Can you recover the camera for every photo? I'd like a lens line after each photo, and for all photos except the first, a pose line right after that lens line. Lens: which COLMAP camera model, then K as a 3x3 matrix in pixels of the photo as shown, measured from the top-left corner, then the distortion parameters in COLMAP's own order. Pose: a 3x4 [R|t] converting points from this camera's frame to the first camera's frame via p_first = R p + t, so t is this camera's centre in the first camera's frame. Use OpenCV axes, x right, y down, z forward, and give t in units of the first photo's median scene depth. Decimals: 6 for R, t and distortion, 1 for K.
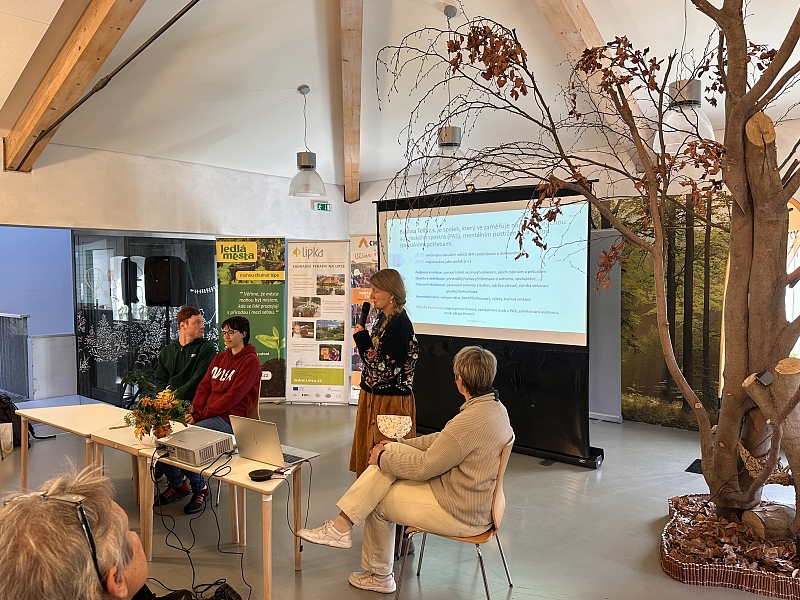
lens RADIAL K [[633.3, 0, 405.0], [0, 633.3, 303.2], [0, 0, 1]] dist [0.106642, -0.171166]
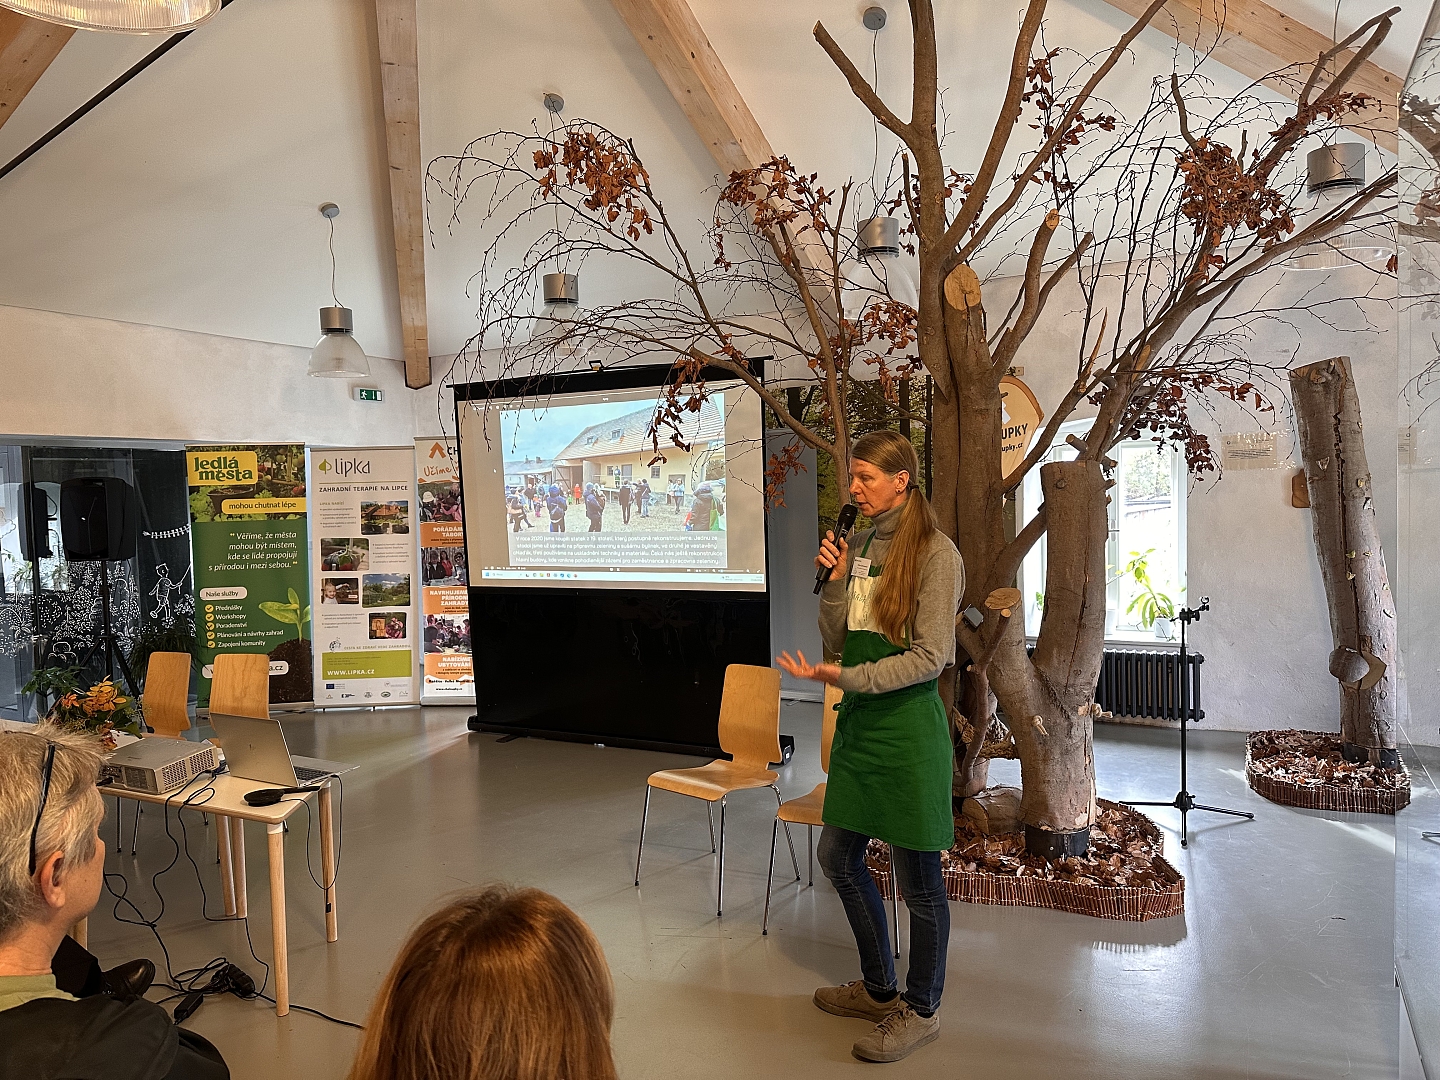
lens RADIAL K [[995.7, 0, 721.8], [0, 995.7, 545.2], [0, 0, 1]] dist [0.075174, -0.117606]
pose [[0.980487, -0.031231, 0.194086, 0.018703], [0.032117, 0.999483, -0.001418, 0.011391], [-0.193941, 0.007624, 0.980984, -0.047147]]
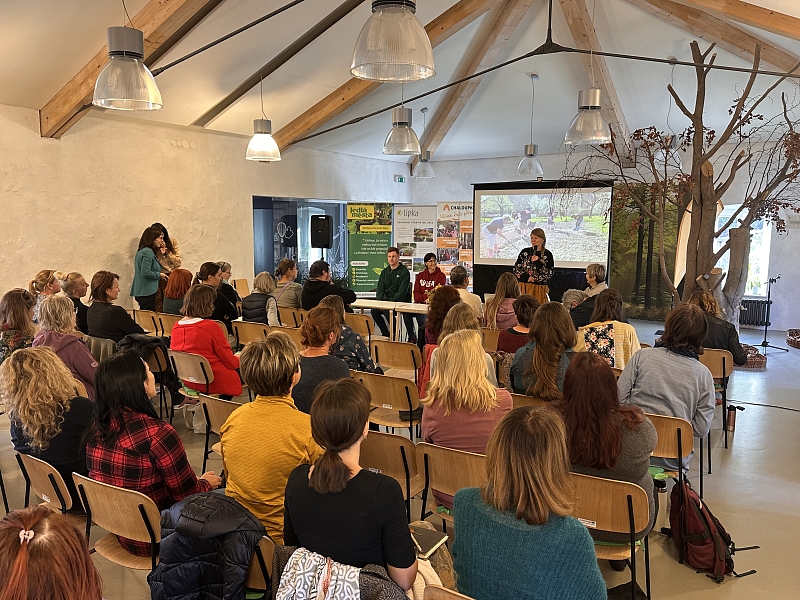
lens RADIAL K [[633.3, 0, 411.3], [0, 633.3, 304.9], [0, 0, 1]] dist [0.106642, -0.171166]
pose [[0.988719, -0.007947, 0.149568, -0.417582], [-0.004694, 0.996457, 0.083975, 0.011779], [-0.149705, -0.083730, 0.985179, -0.567911]]
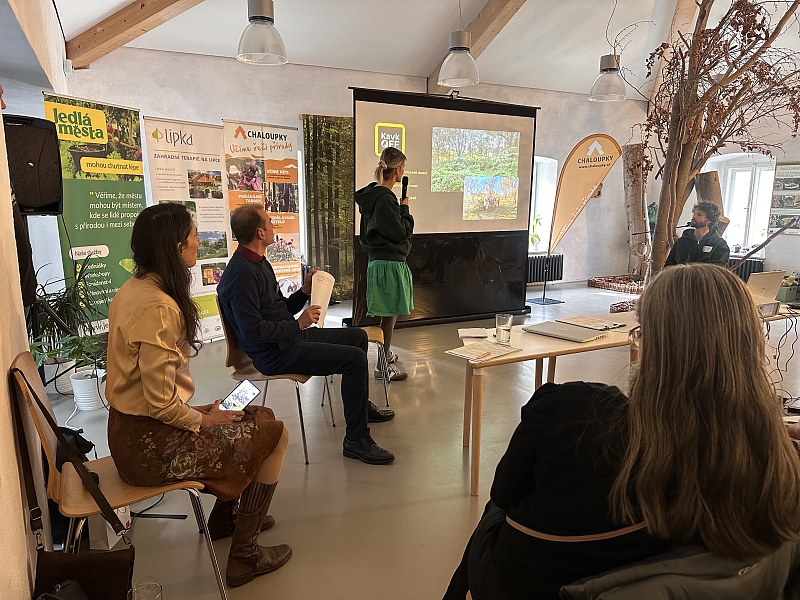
lens RADIAL K [[553.2, 0, 394.7], [0, 553.2, 304.0], [0, 0, 1]] dist [0.075174, -0.117606]
pose [[0.416458, -0.158160, 0.895292, -0.717828], [0.040063, 0.986988, 0.155723, 0.018759], [-0.908272, -0.028984, 0.417375, 0.568476]]
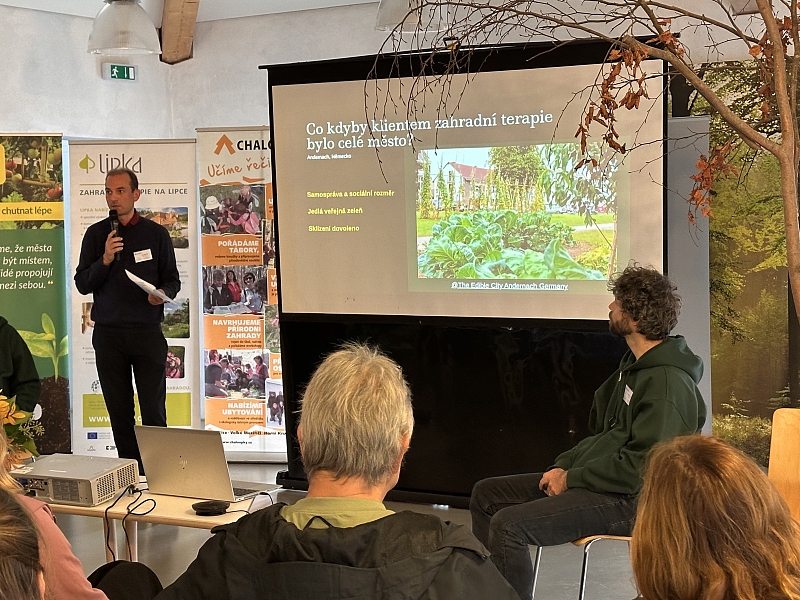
lens RADIAL K [[1452.7, 0, 408.8], [0, 1452.7, 318.6], [0, 0, 1]] dist [0.125325, 0.000000]
pose [[0.988790, -0.024394, 0.147305, -0.104210], [0.020901, 0.999464, 0.025213, 0.019854], [-0.147841, -0.021852, 0.988770, -0.206349]]
